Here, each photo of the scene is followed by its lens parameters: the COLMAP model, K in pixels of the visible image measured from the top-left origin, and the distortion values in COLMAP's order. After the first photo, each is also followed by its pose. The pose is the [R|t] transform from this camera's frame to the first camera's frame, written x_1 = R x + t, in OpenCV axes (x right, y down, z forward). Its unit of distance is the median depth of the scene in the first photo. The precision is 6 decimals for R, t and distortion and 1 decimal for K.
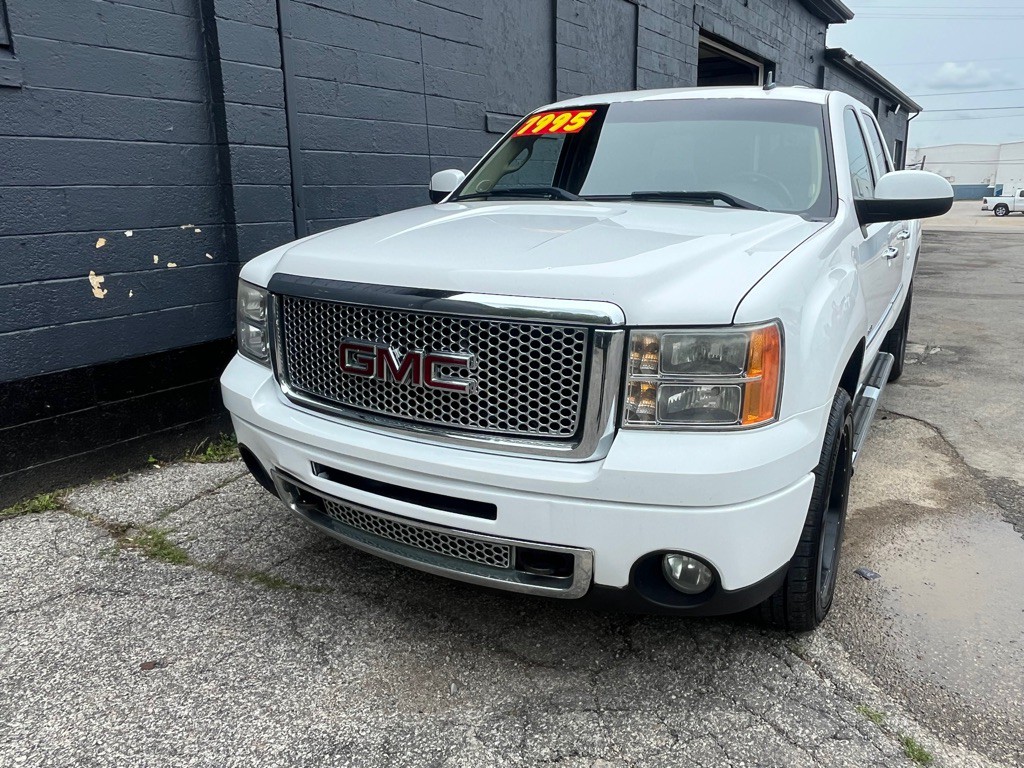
lens RADIAL K [[776.7, 0, 518.9], [0, 776.7, 380.6], [0, 0, 1]] dist [0.061210, -0.085927]
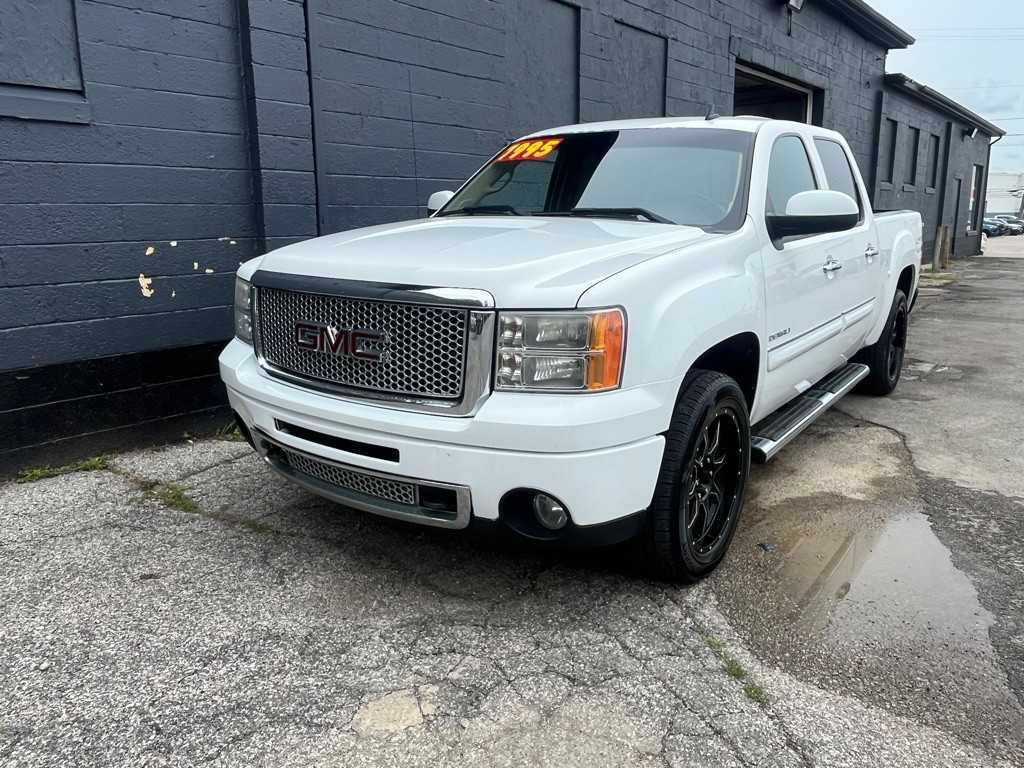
lens RADIAL K [[776.7, 0, 504.4], [0, 776.7, 379.4], [0, 0, 1]] dist [0.061210, -0.085927]
pose [[0.993165, 0.026777, -0.113610, 0.206141], [-0.030474, 0.999057, -0.030932, 0.057933], [0.112675, 0.034182, 0.993044, -0.175385]]
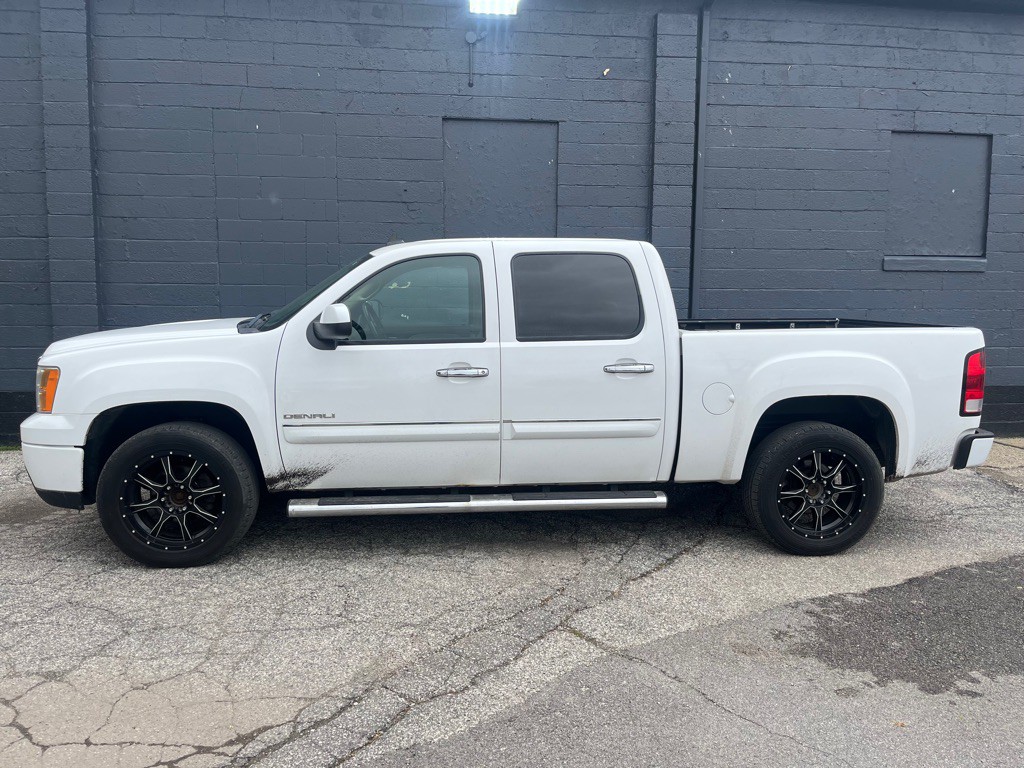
lens RADIAL K [[776.7, 0, 516.5], [0, 776.7, 386.7], [0, 0, 1]] dist [0.061210, -0.085927]
pose [[0.575922, 0.102530, -0.811049, 2.028279], [-0.215744, 0.975995, -0.029817, -0.167537], [0.788523, 0.192152, 0.584217, 0.519995]]
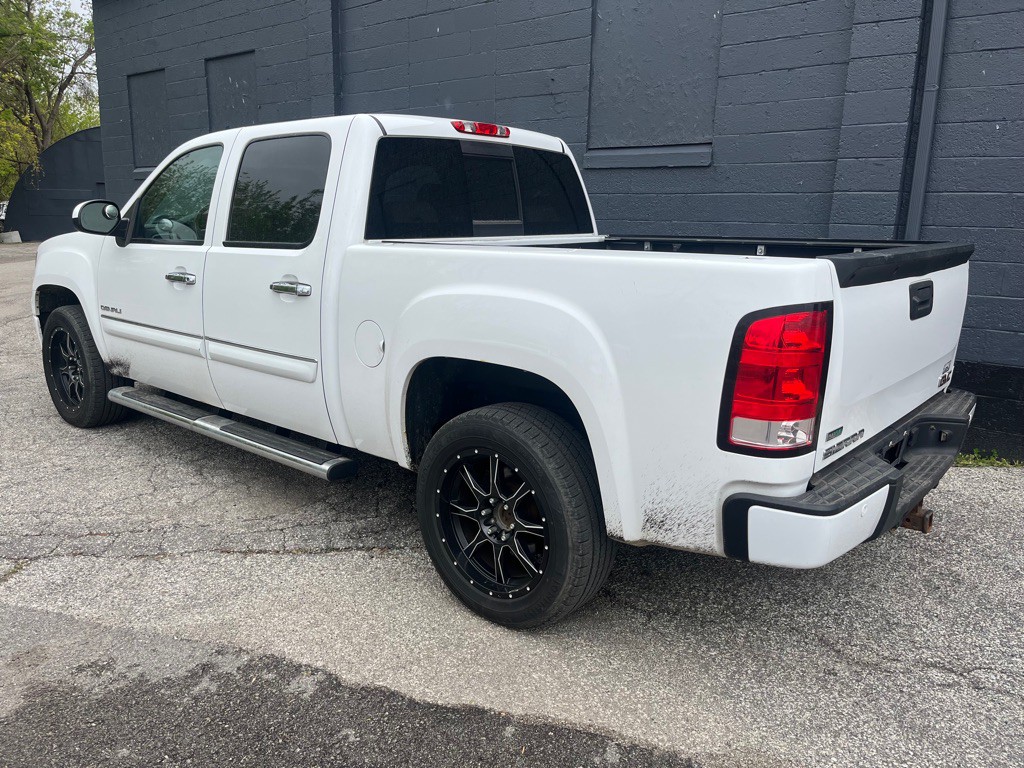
lens RADIAL K [[776.7, 0, 519.4], [0, 776.7, 385.2], [0, 0, 1]] dist [0.061210, -0.085927]
pose [[-0.190355, 0.214226, -0.958056, 1.987119], [-0.263089, 0.929072, 0.260018, -0.583347], [0.945806, 0.301550, -0.120493, 2.206255]]
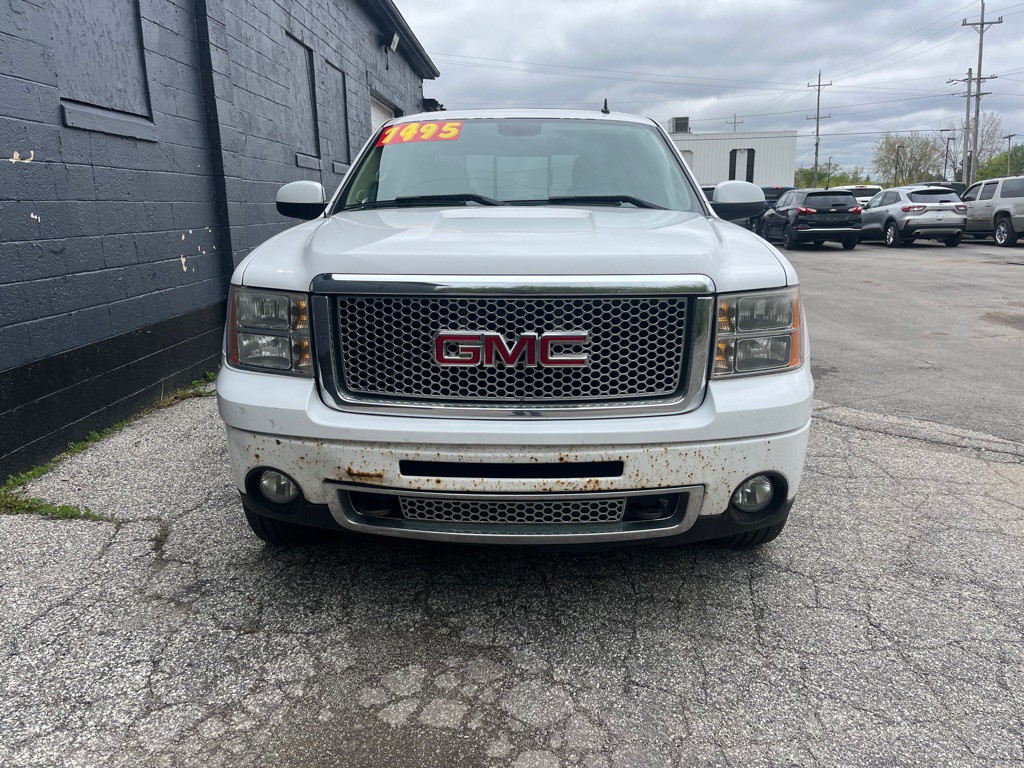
lens RADIAL K [[776.7, 0, 506.7], [0, 776.7, 390.6], [0, 0, 1]] dist [0.061210, -0.085927]
pose [[0.885360, -0.110347, 0.451621, -0.491583], [0.121448, 0.992588, 0.004437, 0.023993], [-0.448763, 0.050920, 0.892199, 0.051094]]
